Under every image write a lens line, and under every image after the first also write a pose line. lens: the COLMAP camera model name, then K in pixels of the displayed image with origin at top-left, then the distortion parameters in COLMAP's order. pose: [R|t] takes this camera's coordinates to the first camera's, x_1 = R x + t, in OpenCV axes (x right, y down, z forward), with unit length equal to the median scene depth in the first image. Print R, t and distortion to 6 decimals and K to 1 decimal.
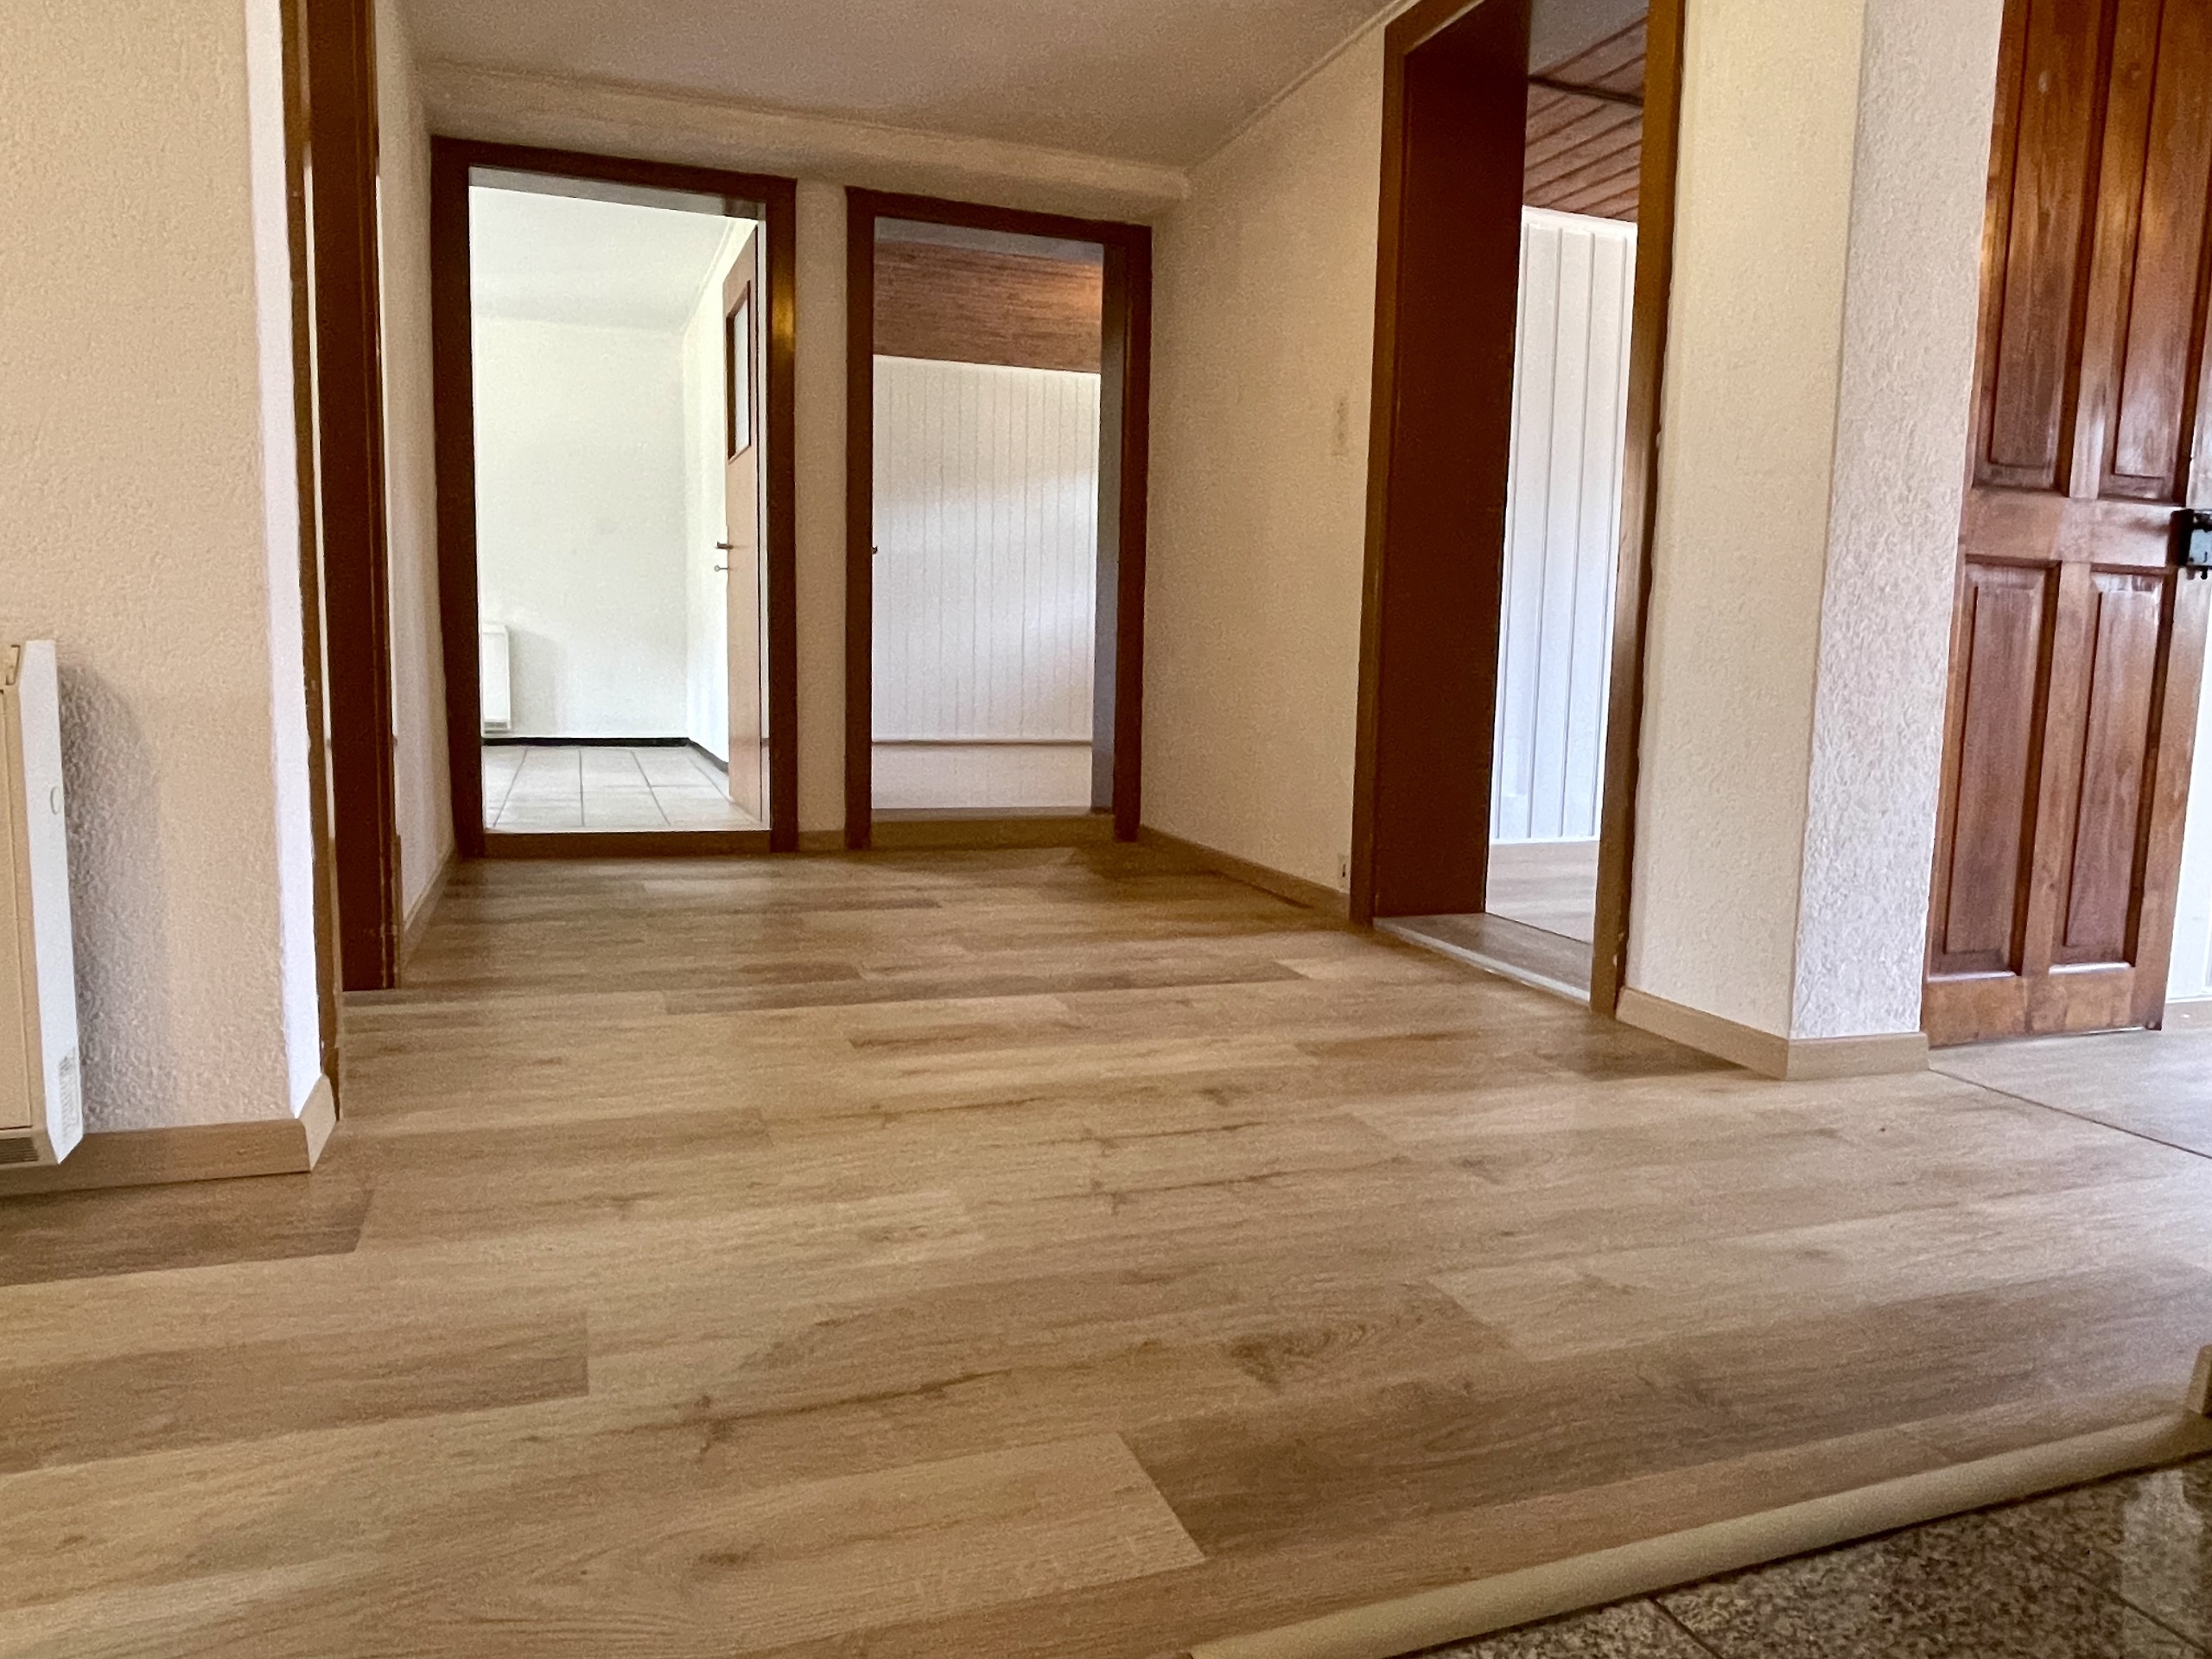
lens RADIAL K [[1491.0, 0, 1104.5], [0, 1491.0, 827.9], [0, 0, 1]] dist [0.000118, 0.000065]
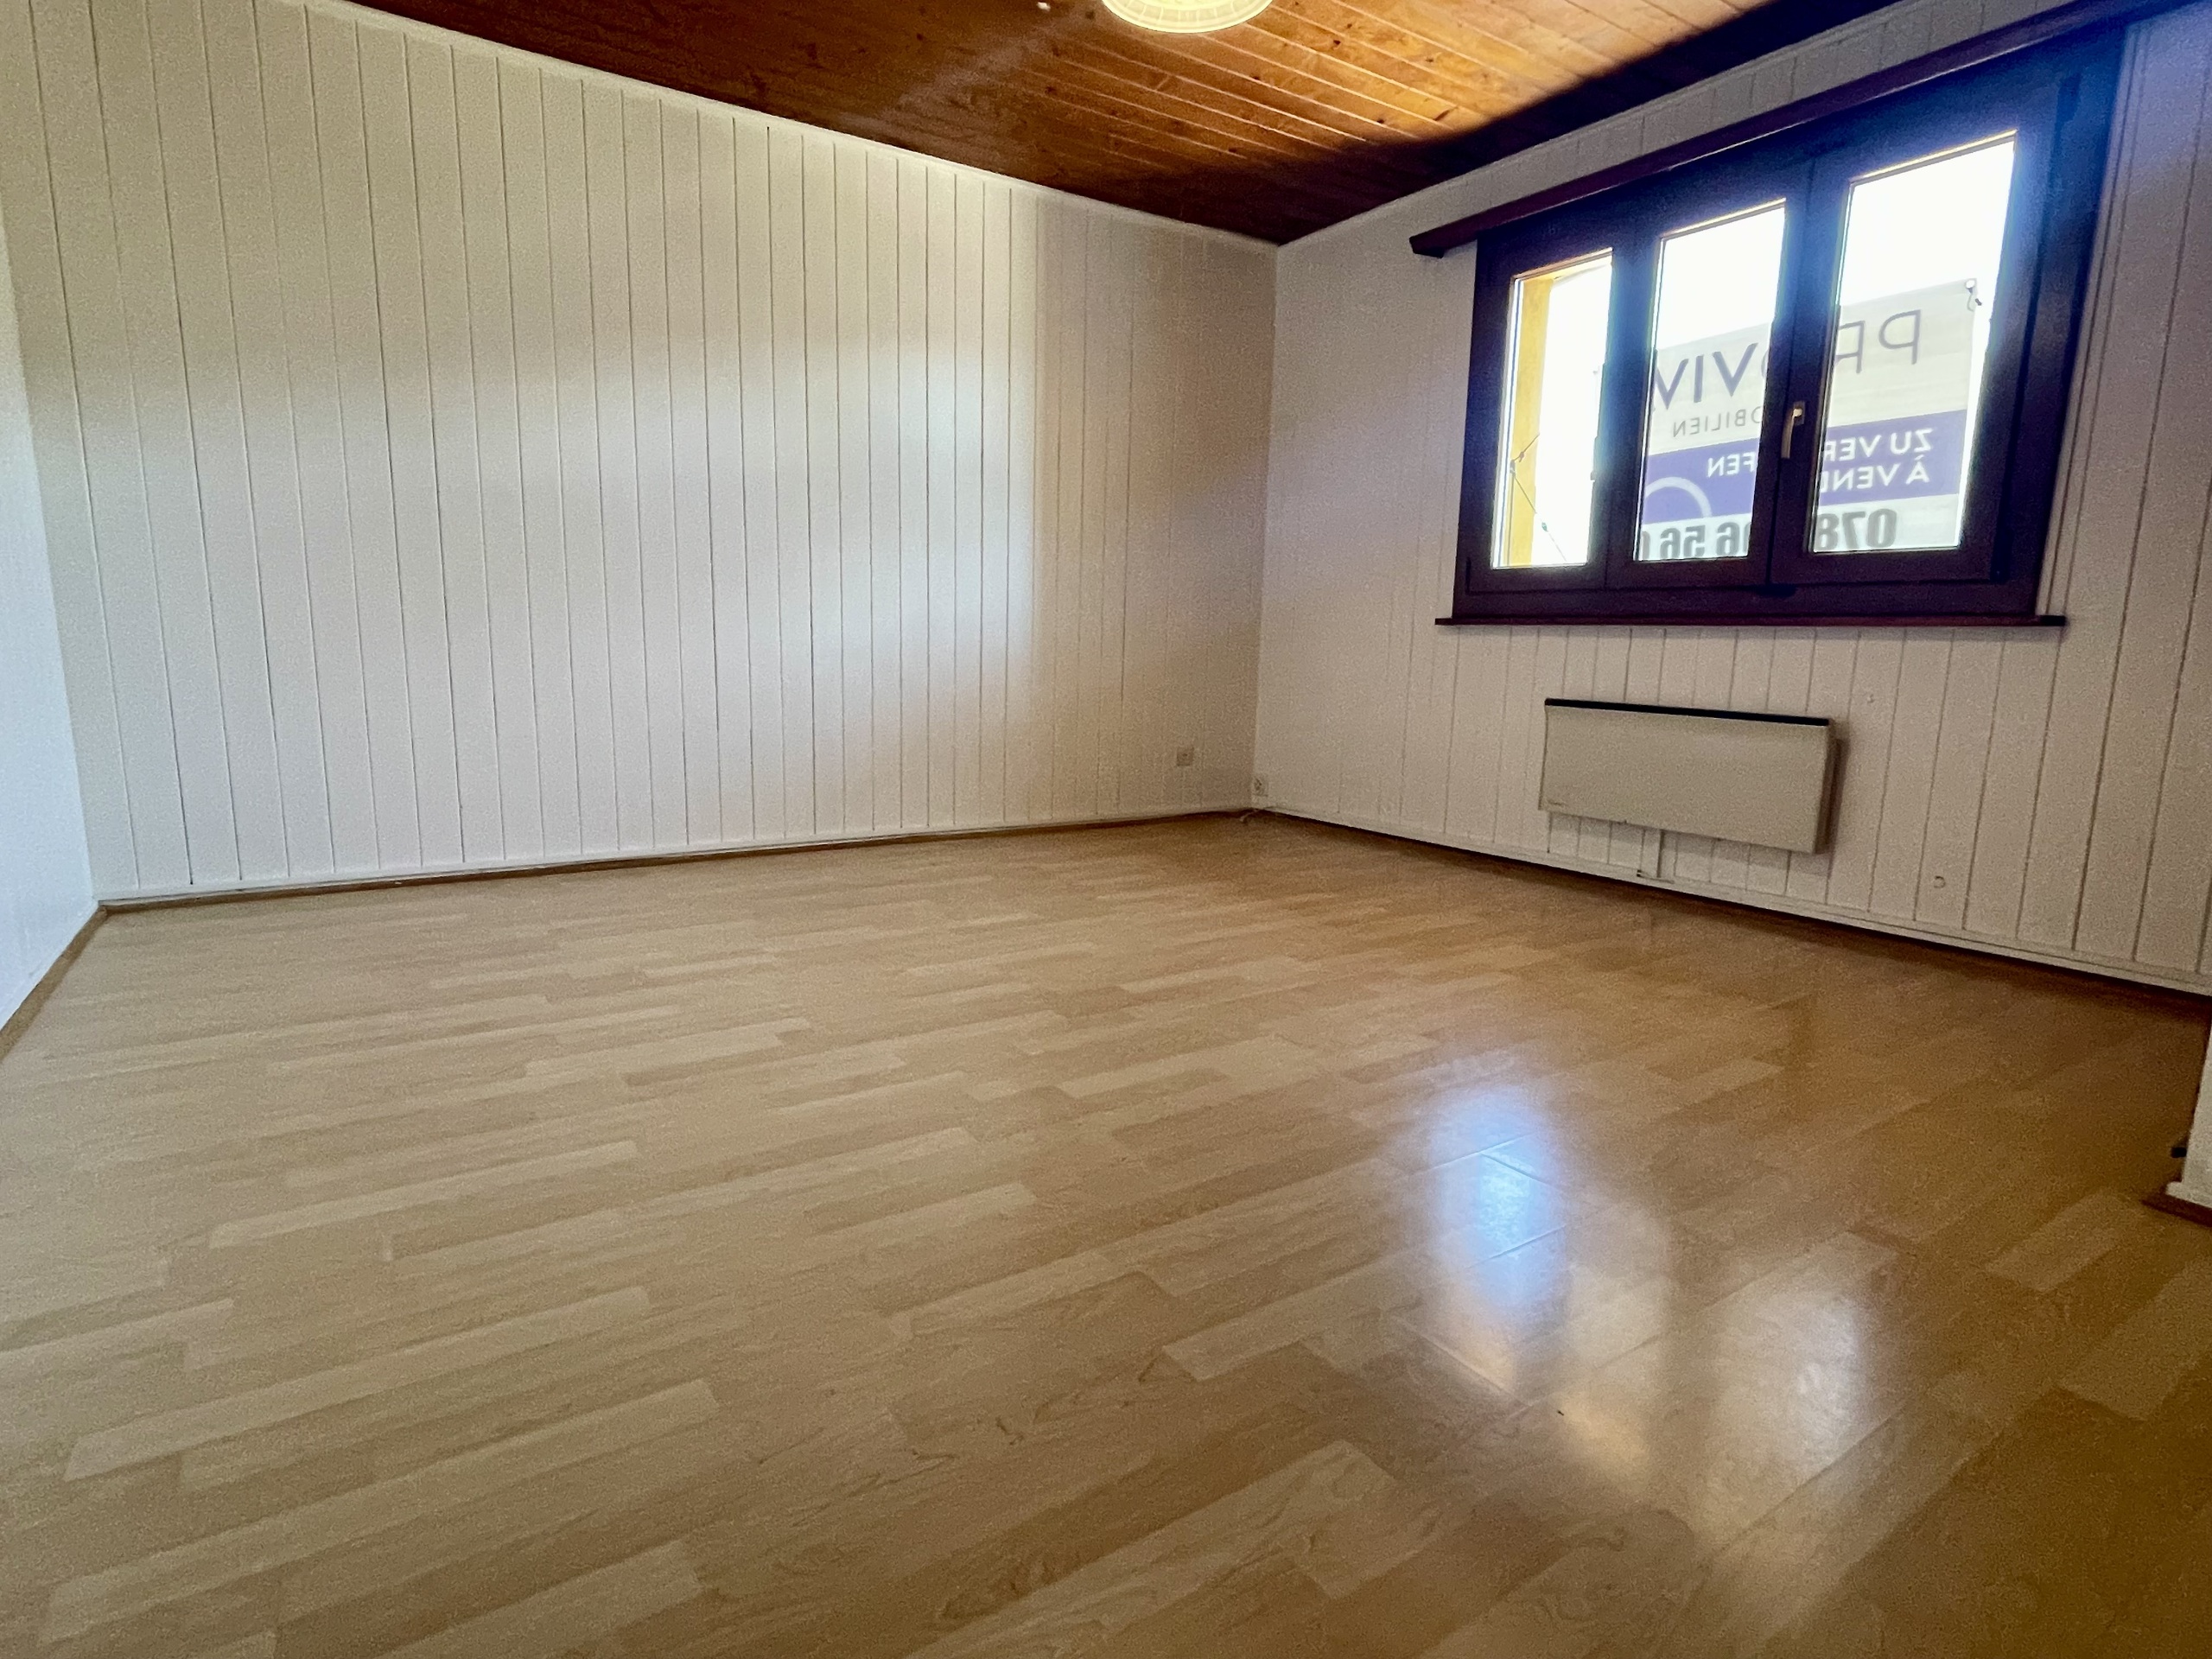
lens RADIAL K [[1147.3, 0, 1102.7], [0, 1147.3, 830.8], [0, 0, 1]] dist [0.000096, 0.000002]
pose [[0.973982, -0.048178, 0.221443, -0.047982], [0.037719, 0.997975, 0.051219, -0.082269], [-0.223462, -0.041534, 0.973827, 0.580465]]
